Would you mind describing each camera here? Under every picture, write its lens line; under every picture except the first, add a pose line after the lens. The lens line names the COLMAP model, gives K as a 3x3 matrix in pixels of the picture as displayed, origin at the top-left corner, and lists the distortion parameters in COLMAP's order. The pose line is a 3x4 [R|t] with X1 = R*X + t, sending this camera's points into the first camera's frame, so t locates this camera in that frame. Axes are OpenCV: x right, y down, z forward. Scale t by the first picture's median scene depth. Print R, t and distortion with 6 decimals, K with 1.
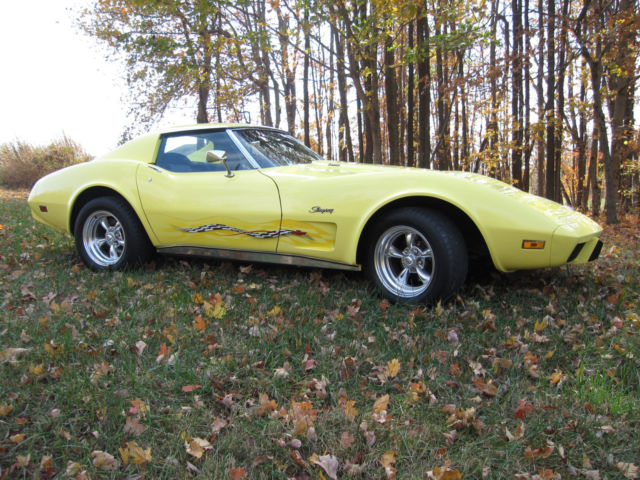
lens RADIAL K [[524.1, 0, 320.8], [0, 524.1, 239.2], [0, 0, 1]] dist [-0.038694, -0.001933]
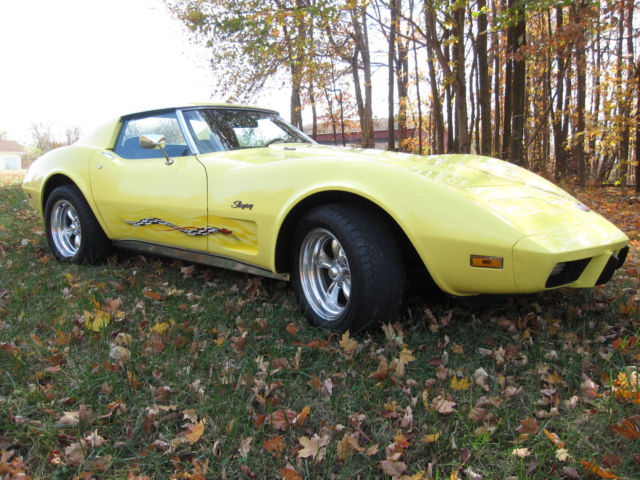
lens RADIAL K [[524.1, 0, 317.3], [0, 524.1, 239.5], [0, 0, 1]] dist [-0.038694, -0.001933]
pose [[0.970128, 0.031906, -0.240488, 0.300704], [-0.022375, 0.998856, 0.042259, -0.037658], [0.241561, -0.035616, 0.969732, 0.219743]]
